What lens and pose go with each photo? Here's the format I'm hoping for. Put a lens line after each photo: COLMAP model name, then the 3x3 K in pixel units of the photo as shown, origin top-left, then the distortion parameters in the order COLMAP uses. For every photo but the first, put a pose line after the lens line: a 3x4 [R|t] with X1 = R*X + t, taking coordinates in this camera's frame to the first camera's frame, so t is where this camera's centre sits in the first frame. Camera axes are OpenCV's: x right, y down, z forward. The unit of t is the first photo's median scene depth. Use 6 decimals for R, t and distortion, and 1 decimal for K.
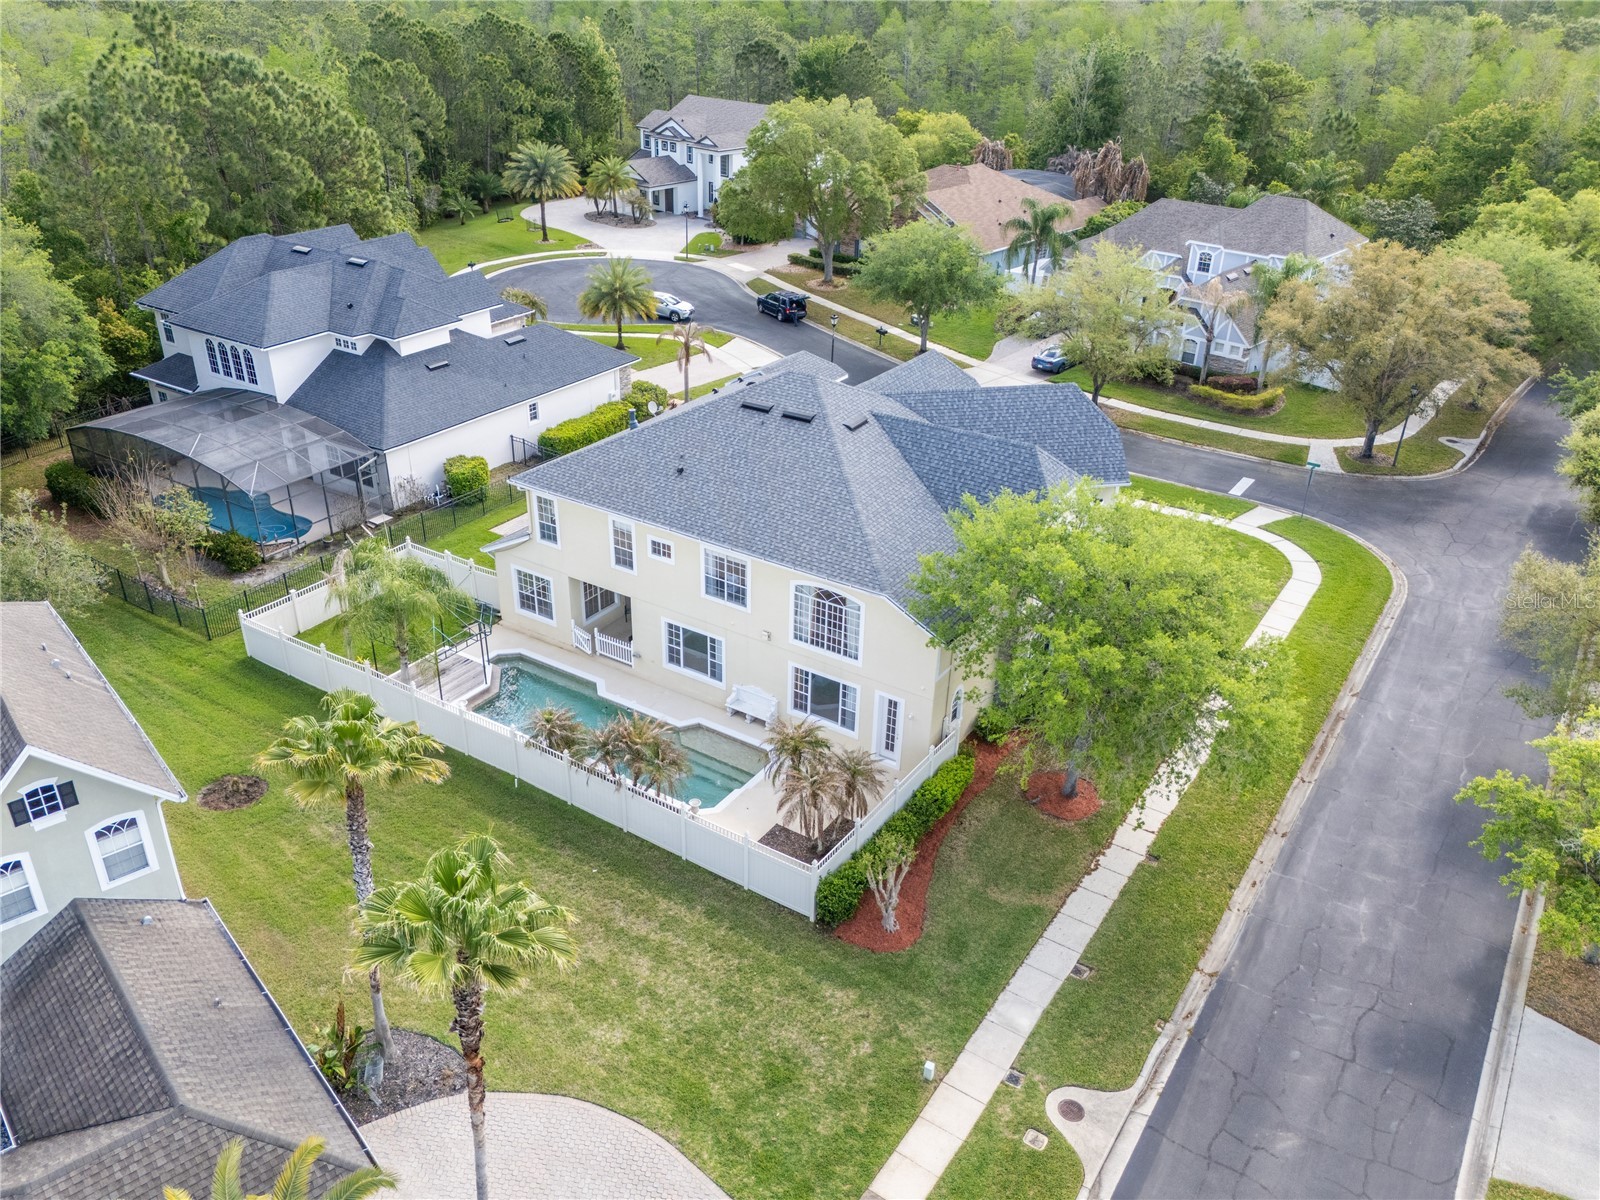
lens RADIAL K [[1228.7, 0, 775.8], [0, 1228.7, 603.5], [0, 0, 1]] dist [0.048370, 0.003601]
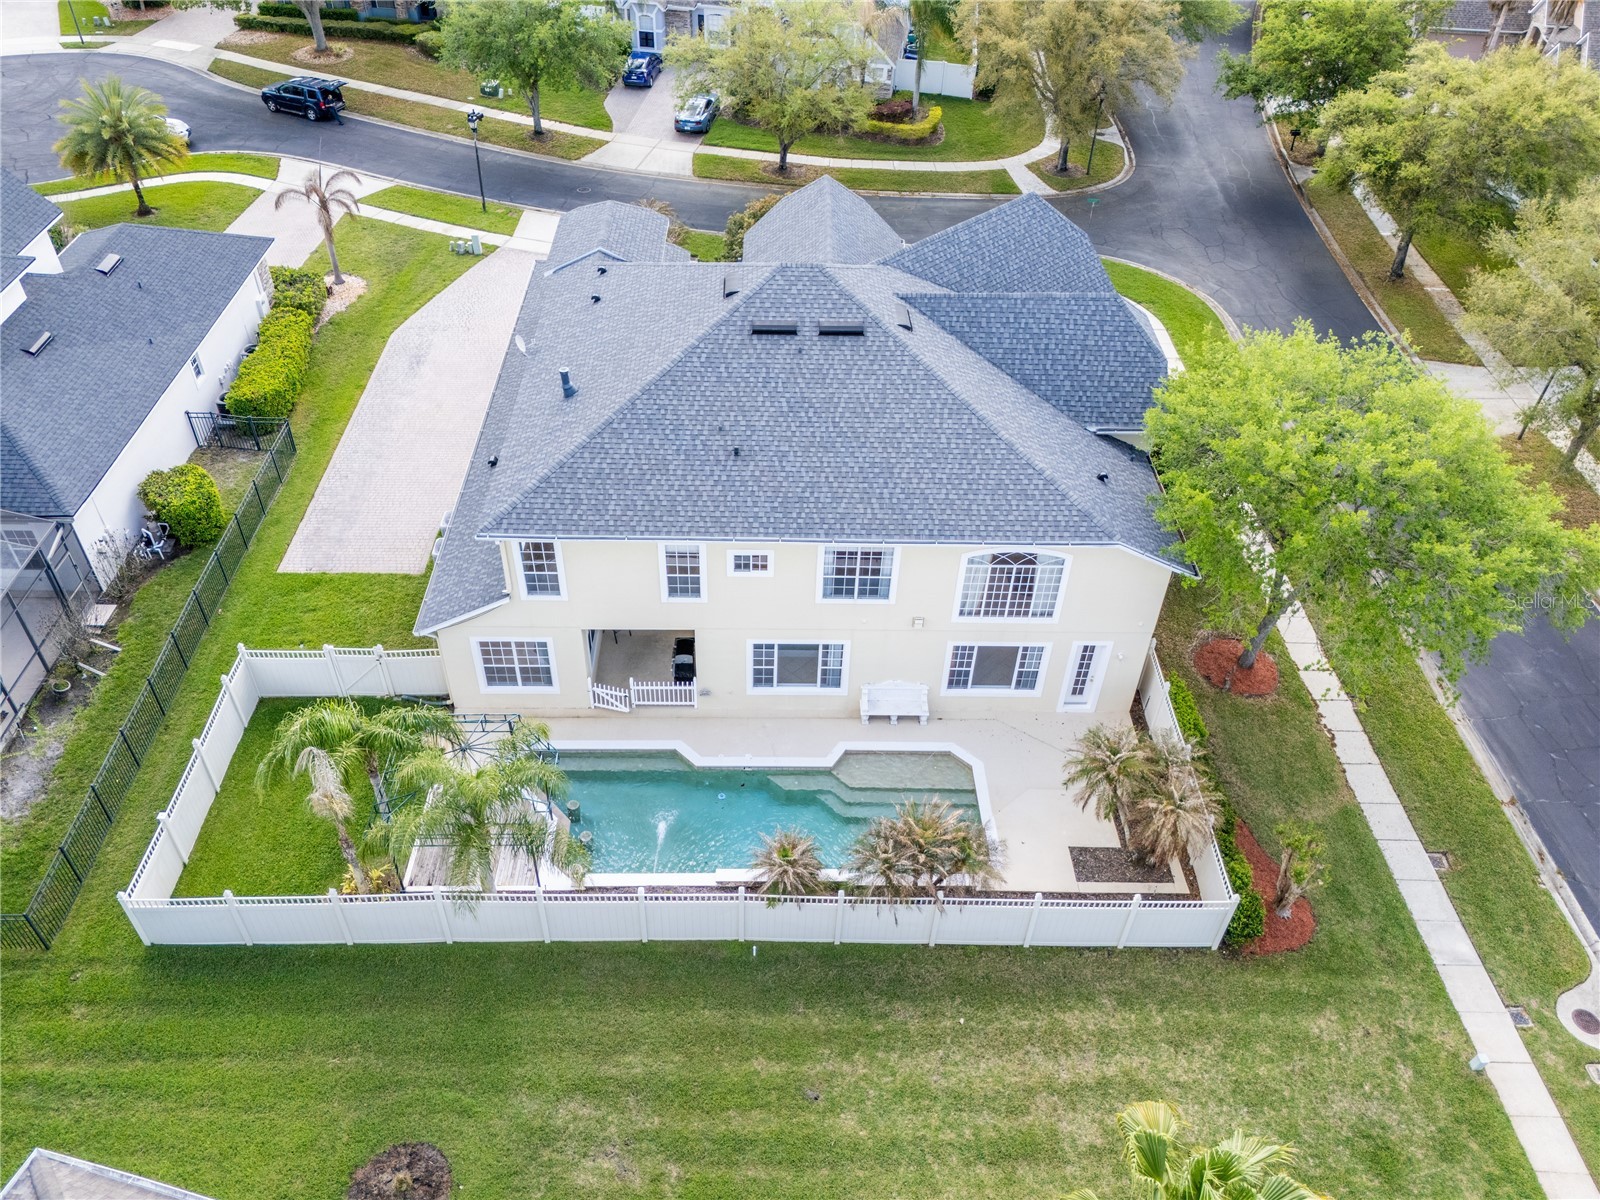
lens RADIAL K [[1191.4, 0, 792.5], [0, 1191.4, 591.6], [0, 0, 1]] dist [0.063453, -0.048645]
pose [[0.824642, -0.364960, 0.432169, -0.373903], [0.252614, 0.921205, 0.295918, -0.224916], [-0.506115, -0.134854, 0.851858, 0.370175]]
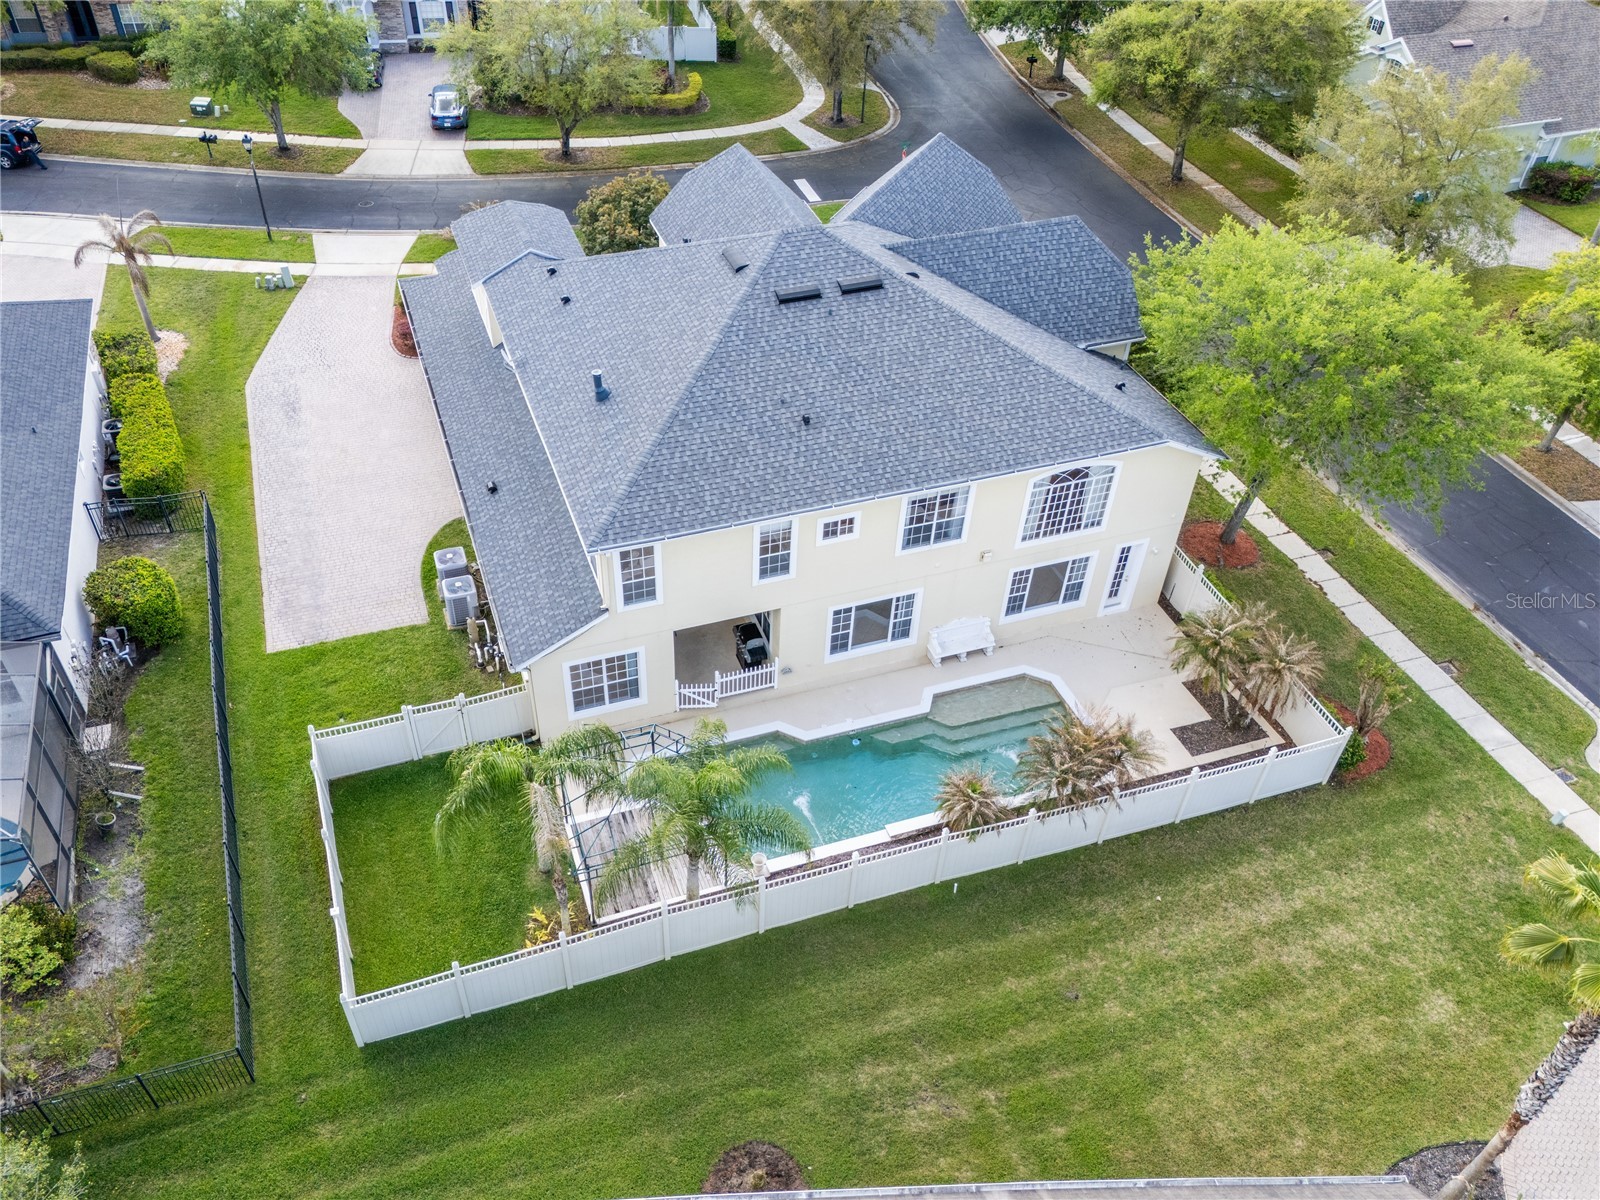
lens RADIAL K [[1240.0, 0, 748.5], [0, 1240.0, 631.3], [0, 0, 1]] dist [0.068243, -0.055624]
pose [[0.613246, -0.532924, 0.583028, -0.576147], [0.362844, 0.845685, 0.391359, -0.293644], [-0.701623, -0.028451, 0.711980, 0.491543]]
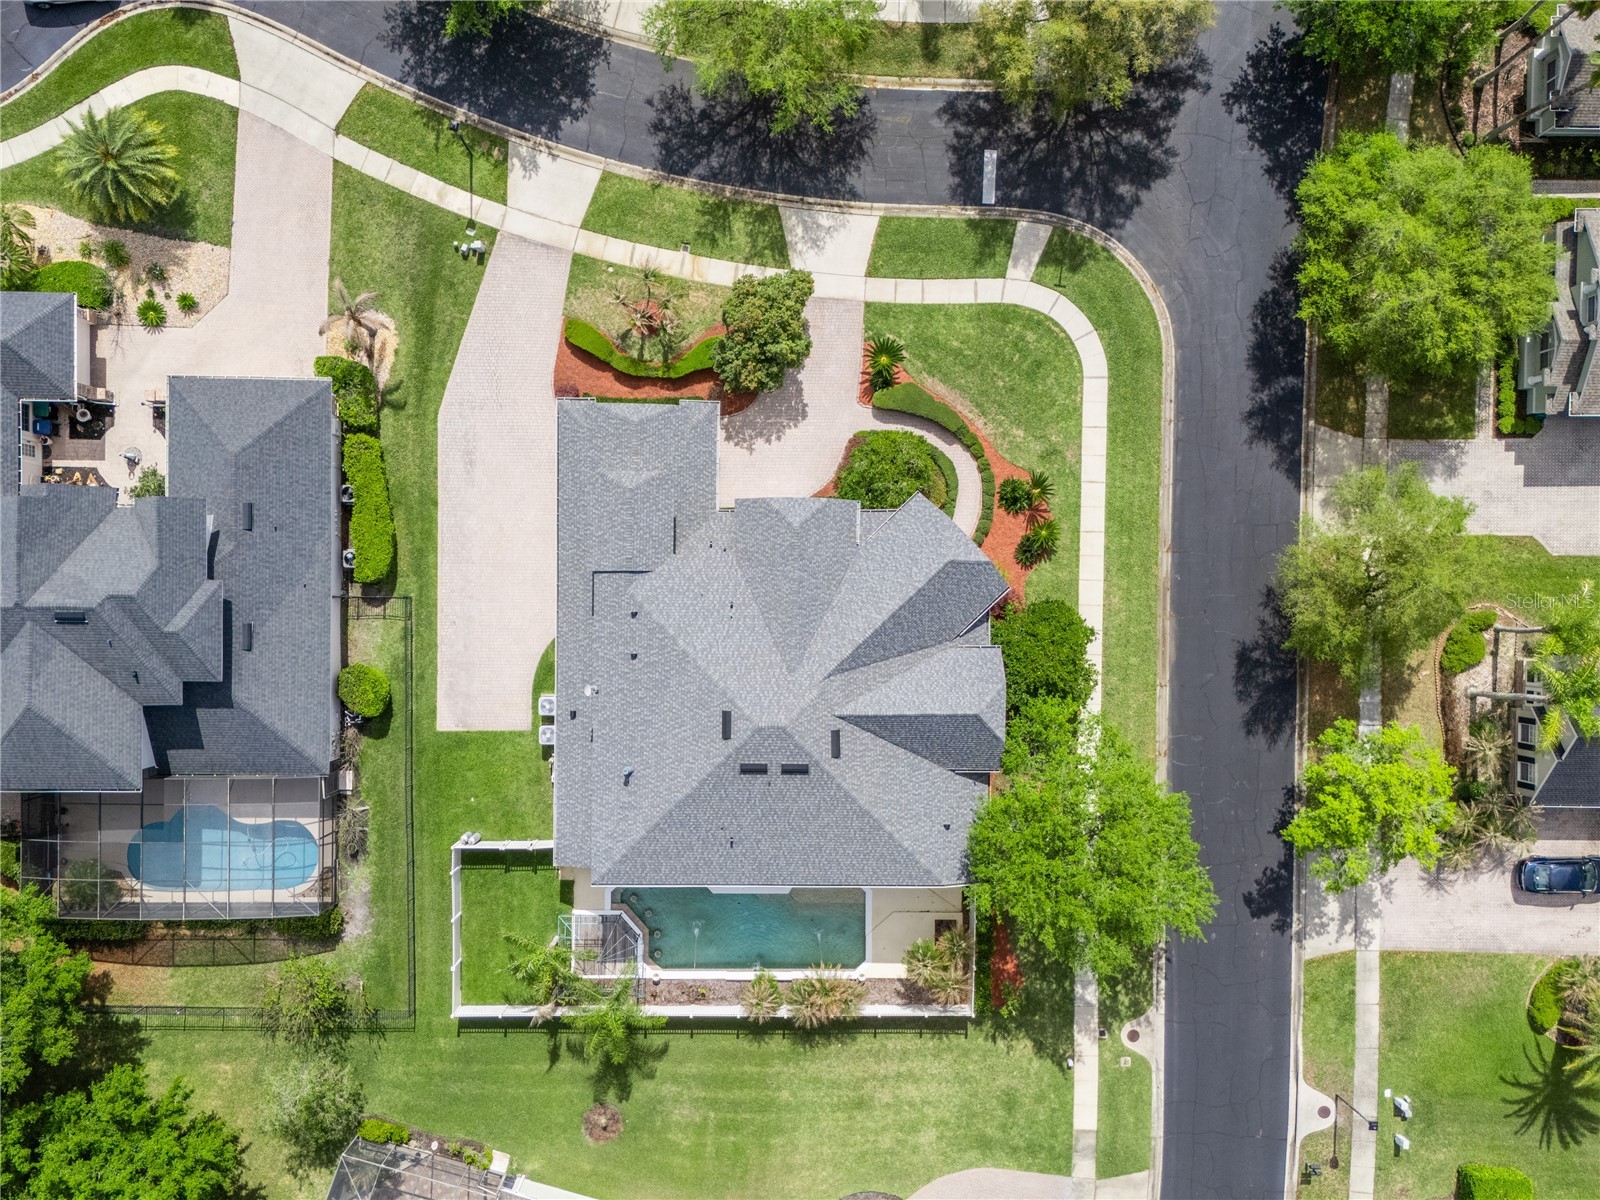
lens RADIAL K [[1527.4, 0, 788.3], [0, 1527.4, 606.7], [0, 0, 1]] dist [0.050912, 0.000000]
pose [[0.837432, -0.546542, -0.000821, 0.099943], [0.251845, 0.384553, 0.888084, -1.535676], [-0.485059, -0.743916, 0.459681, 0.423778]]
